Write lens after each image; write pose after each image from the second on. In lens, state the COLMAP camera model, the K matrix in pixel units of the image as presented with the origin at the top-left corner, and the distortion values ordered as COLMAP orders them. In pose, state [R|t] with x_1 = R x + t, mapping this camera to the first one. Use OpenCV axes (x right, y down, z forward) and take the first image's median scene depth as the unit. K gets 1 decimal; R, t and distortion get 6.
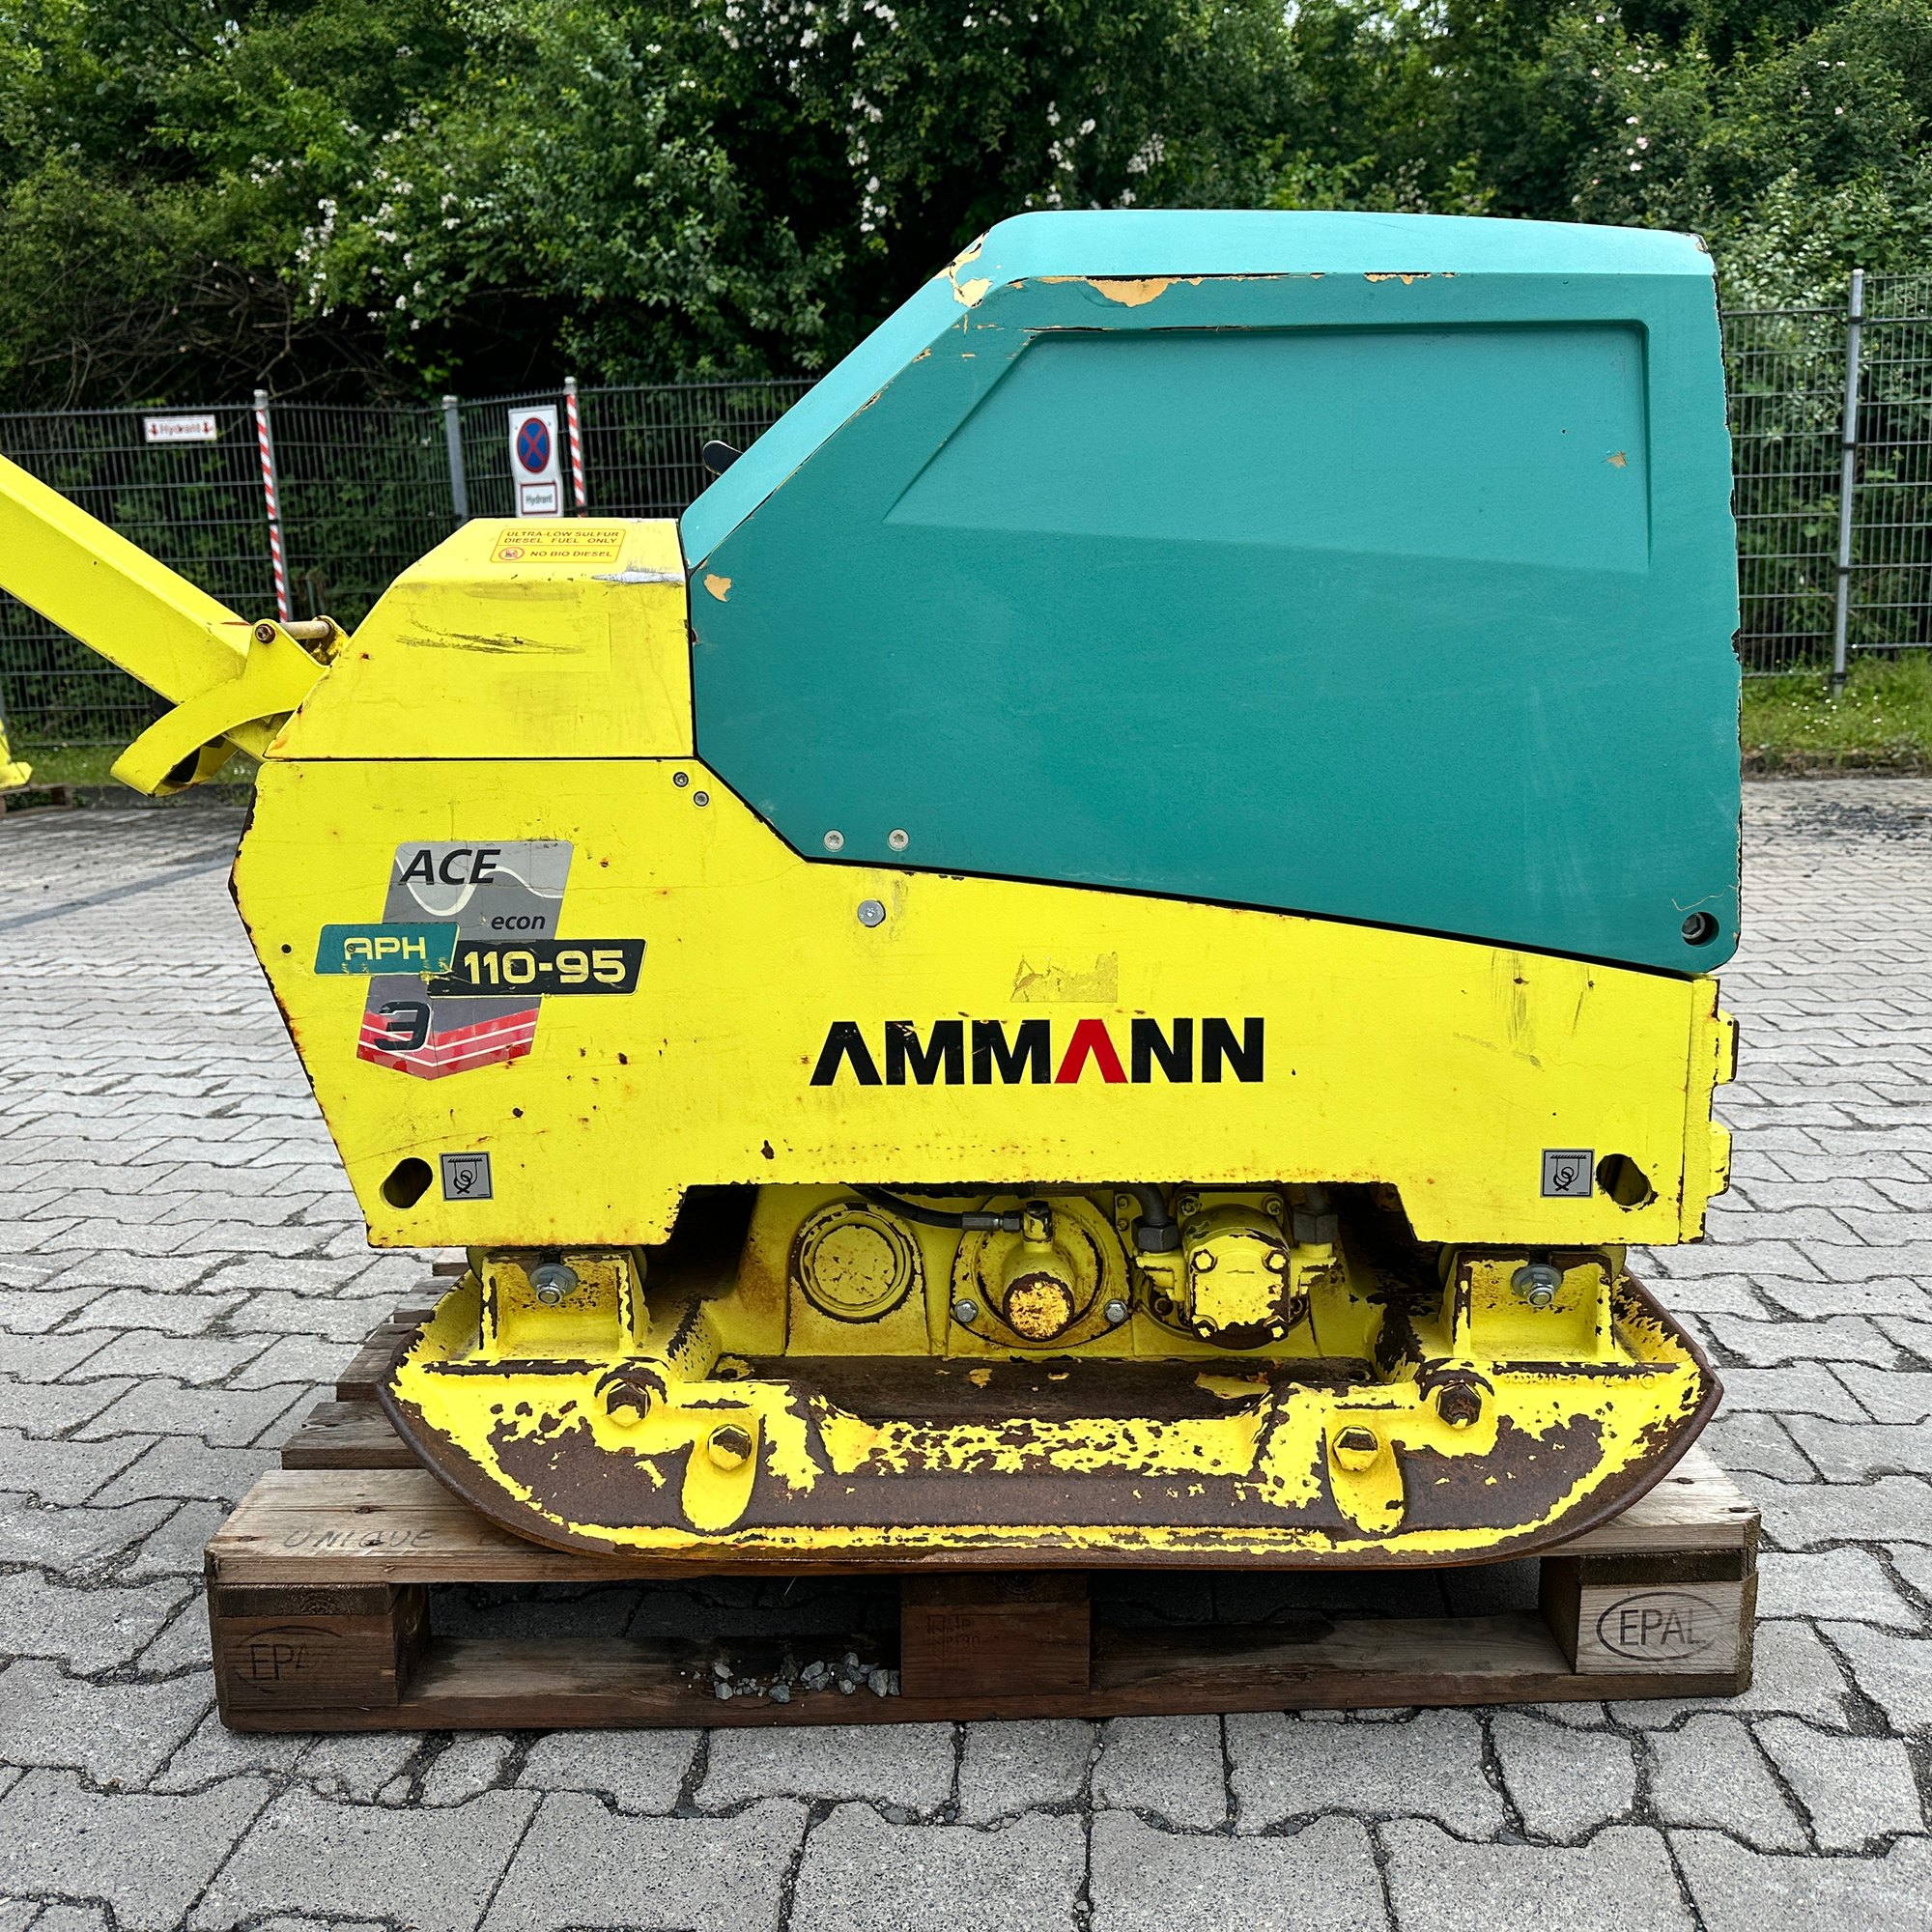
lens RADIAL K [[1788.4, 0, 1007.8], [0, 1788.4, 962.1], [0, 0, 1]] dist [0.170128, -0.373927]
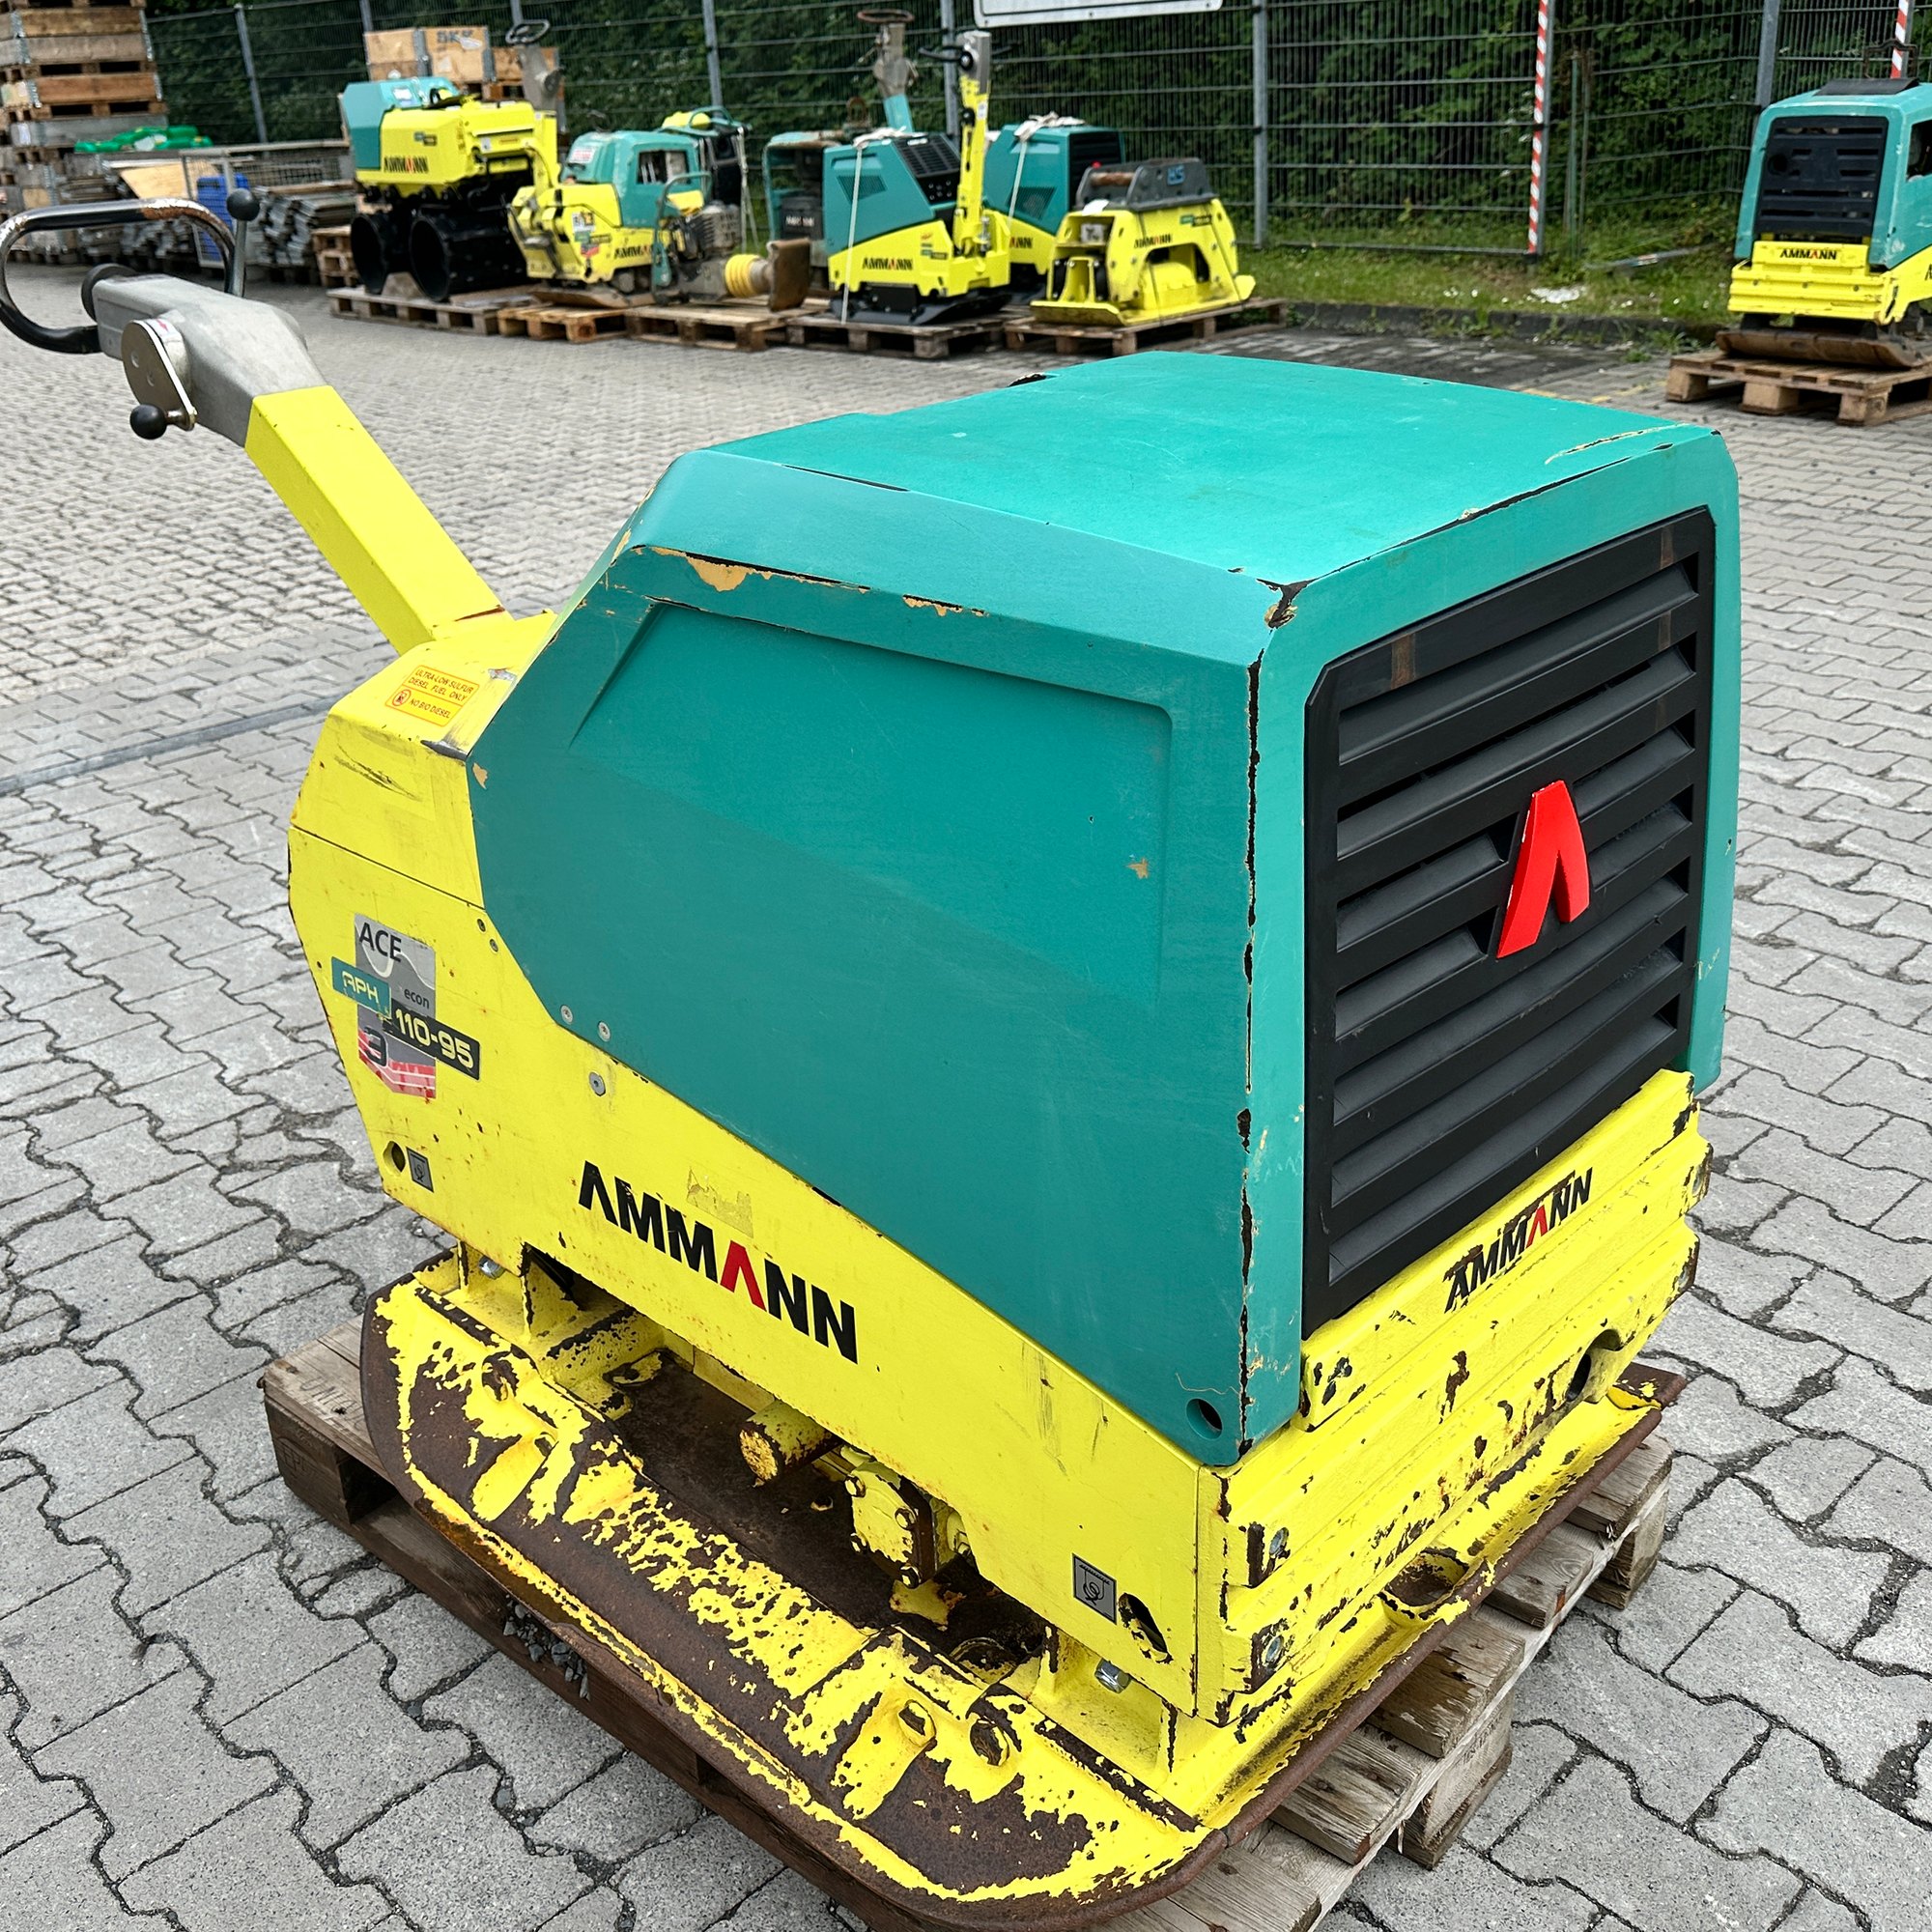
lens RADIAL K [[1960.8, 0, 944.8], [0, 1960.8, 967.1], [0, 0, 1]] dist [0.142934, -0.315774]
pose [[0.732951, 0.271868, -0.623595, 0.782706], [-0.091087, 0.947638, 0.306080, -0.467255], [0.674156, -0.167541, 0.719336, 0.300104]]
